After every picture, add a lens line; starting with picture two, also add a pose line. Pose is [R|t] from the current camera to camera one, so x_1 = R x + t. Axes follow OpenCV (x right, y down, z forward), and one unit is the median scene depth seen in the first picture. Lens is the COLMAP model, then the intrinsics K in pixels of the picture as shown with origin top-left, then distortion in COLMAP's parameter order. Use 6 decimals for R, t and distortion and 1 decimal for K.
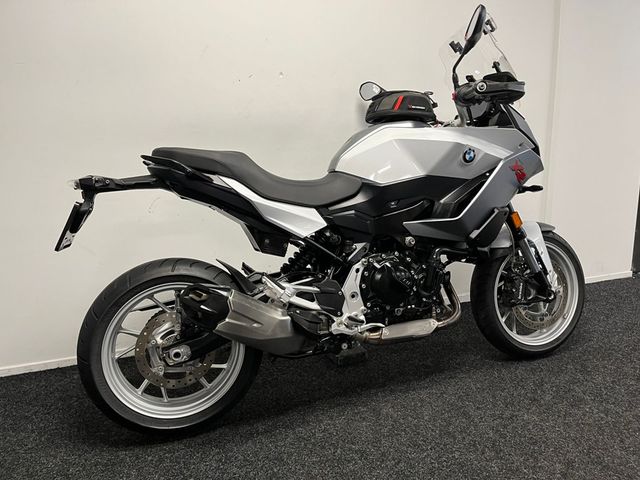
lens RADIAL K [[487.7, 0, 320.0], [0, 487.7, 241.3], [0, 0, 1]] dist [0.076751, -0.098760]
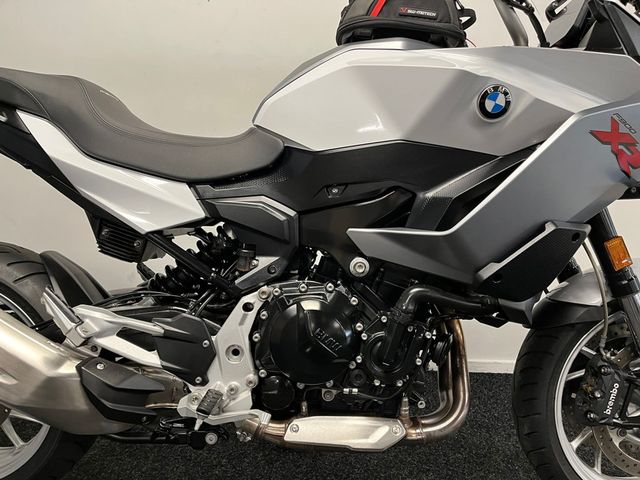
lens RADIAL K [[487.7, 0, 324.6], [0, 487.7, 239.5], [0, 0, 1]] dist [0.076751, -0.098760]
pose [[0.939165, 0.123056, -0.320666, 0.314486], [-0.122297, 0.992236, 0.022590, -0.035905], [0.320956, 0.018001, 0.946923, 0.502334]]
